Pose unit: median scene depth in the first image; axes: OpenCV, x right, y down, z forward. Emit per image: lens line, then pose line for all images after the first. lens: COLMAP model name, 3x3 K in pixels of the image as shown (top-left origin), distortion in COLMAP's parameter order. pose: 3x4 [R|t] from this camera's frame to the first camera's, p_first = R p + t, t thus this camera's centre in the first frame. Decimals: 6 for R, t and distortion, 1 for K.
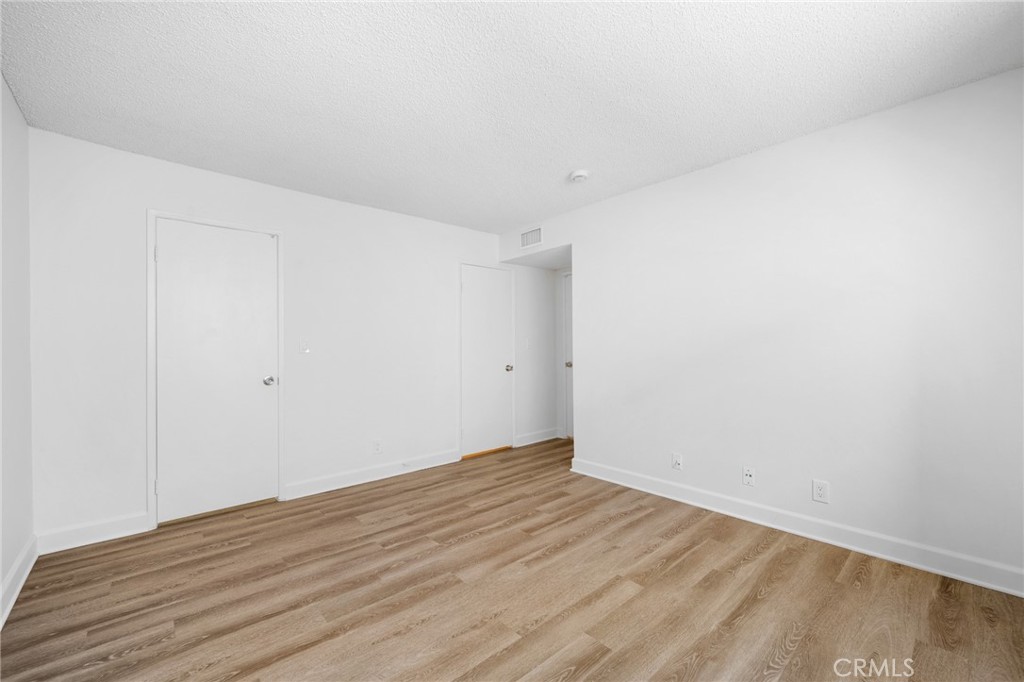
lens RADIAL K [[440.9, 0, 511.0], [0, 440.9, 343.7], [0, 0, 1]] dist [0.001805, -0.000062]
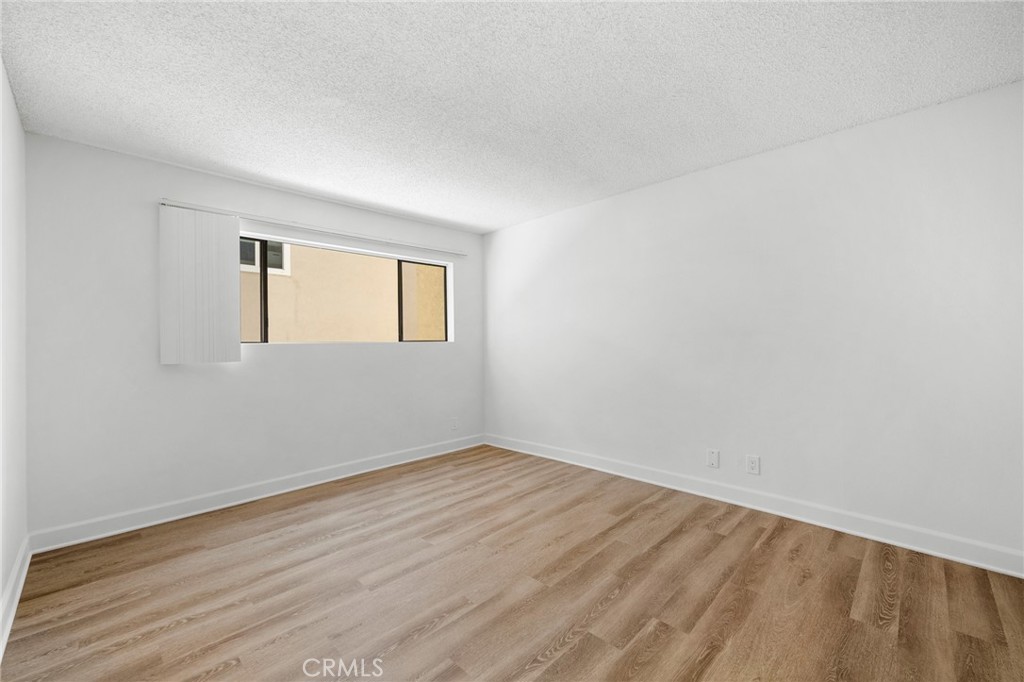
lens RADIAL K [[440.9, 0, 510.5], [0, 440.9, 337.1], [0, 0, 1]] dist [0.001805, -0.000062]
pose [[-0.998212, 0.019699, -0.056428, -0.012743], [0.020420, 0.999717, -0.012227, -0.000300], [0.056171, -0.013358, -0.998332, 1.966050]]
